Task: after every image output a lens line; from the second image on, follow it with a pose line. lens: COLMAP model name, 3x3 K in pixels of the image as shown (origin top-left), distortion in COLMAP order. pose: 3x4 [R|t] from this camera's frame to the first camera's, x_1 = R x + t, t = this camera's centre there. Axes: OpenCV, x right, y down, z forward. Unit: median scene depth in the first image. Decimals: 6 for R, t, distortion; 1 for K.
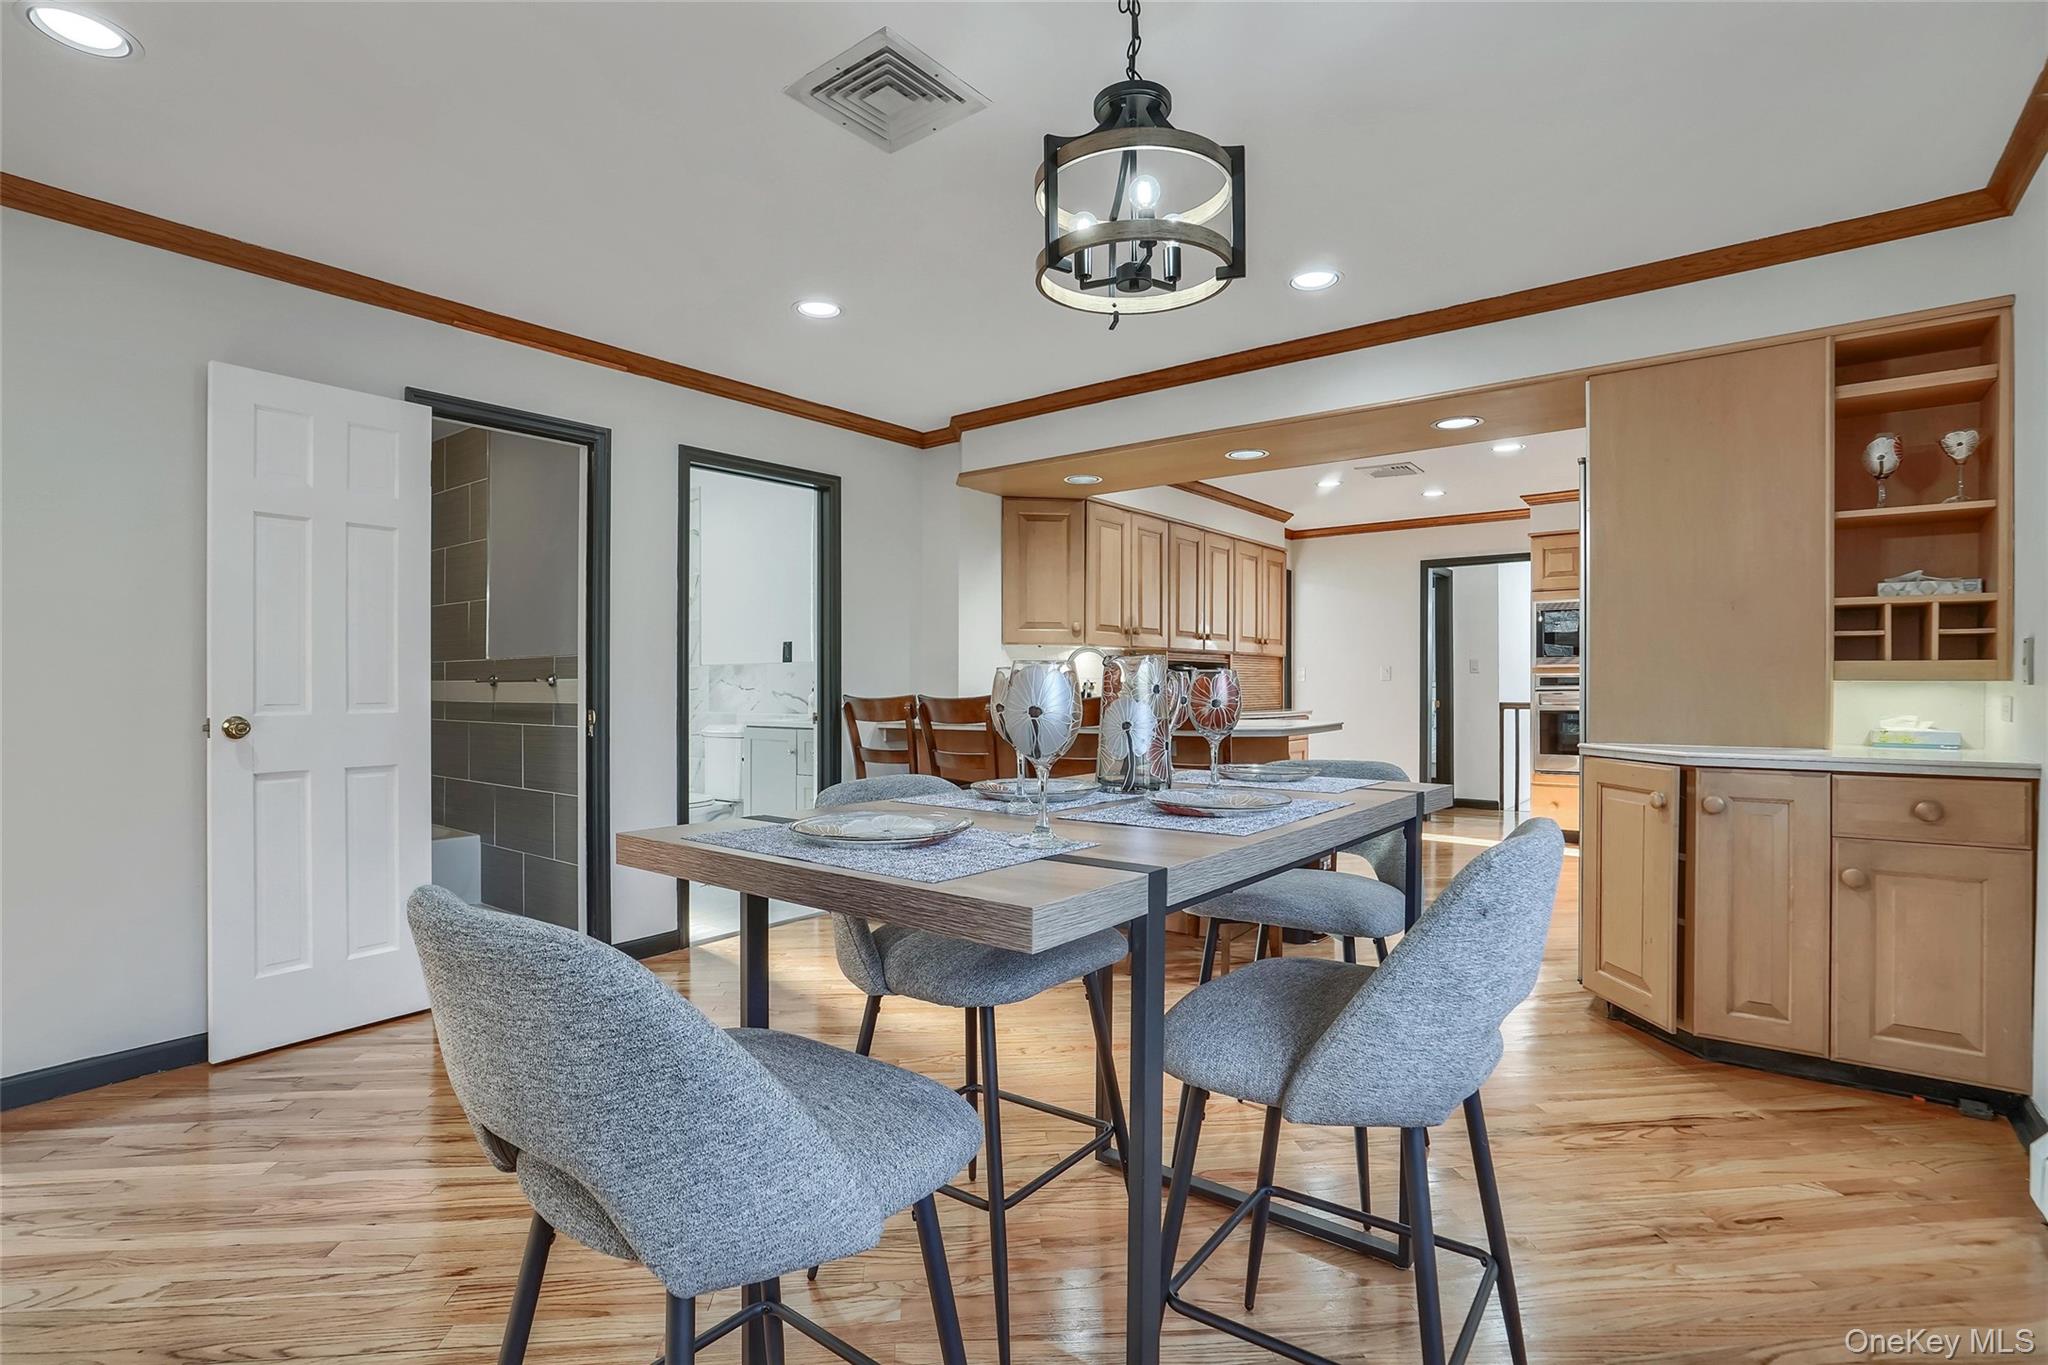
lens RADIAL K [[1018.4, 0, 1047.1], [0, 1018.4, 687.7], [0, 0, 1]] dist [-0.045188, 0.000034]
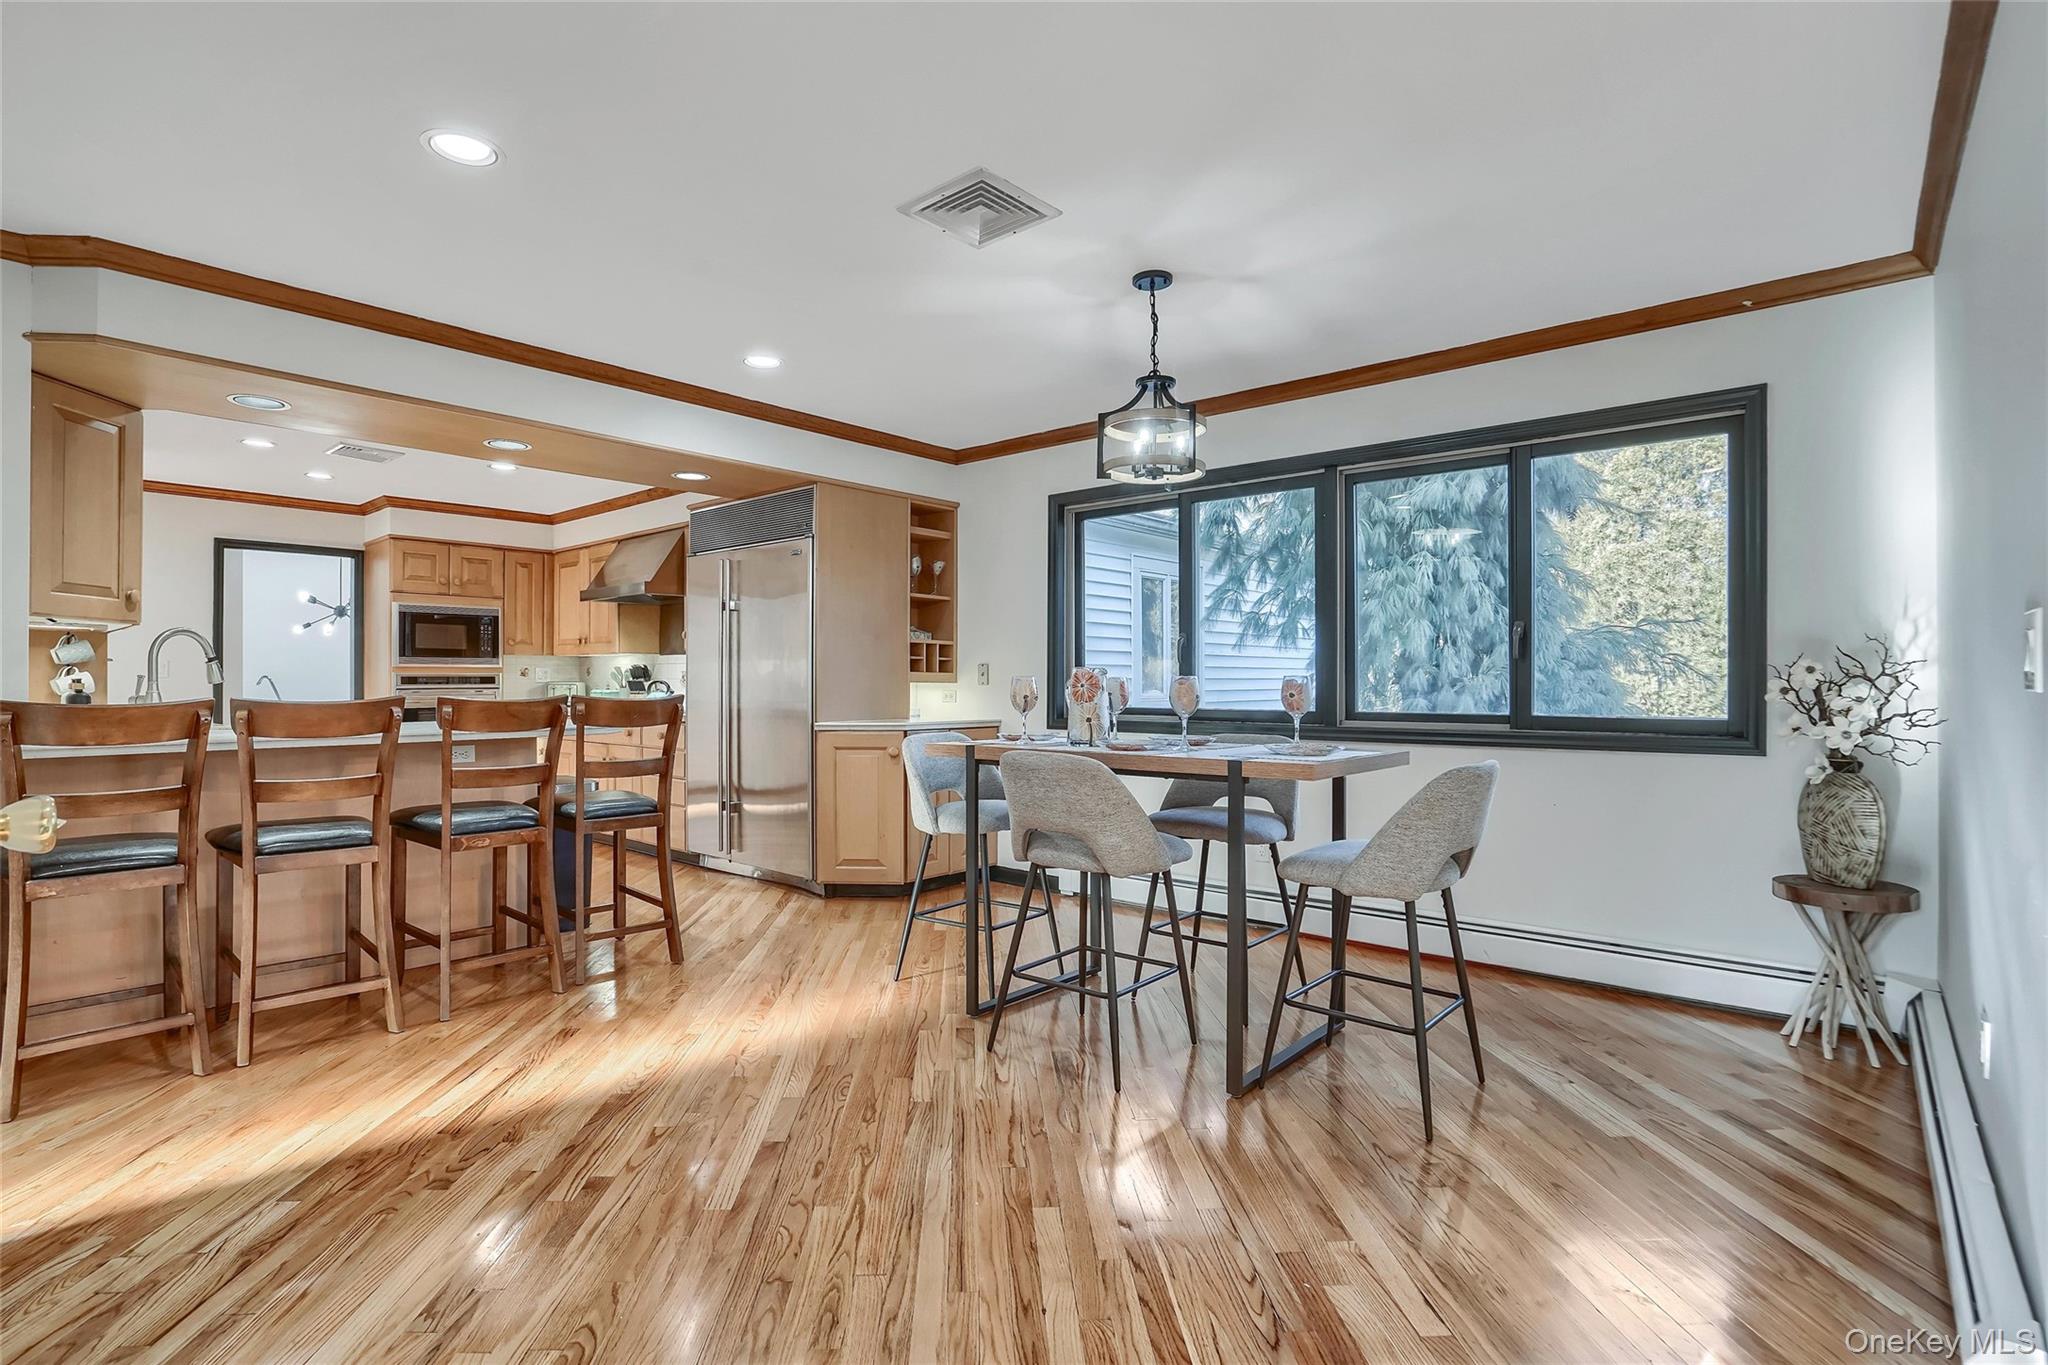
lens RADIAL K [[1018.4, 0, 1047.1], [0, 1018.4, 687.7], [0, 0, 1]] dist [-0.045188, 0.000034]
pose [[0.040701, 0.001319, 0.999171, -0.477157], [-0.000666, 0.999999, -0.001293, 0.001954], [-0.999171, -0.000612, 0.040702, 0.288673]]
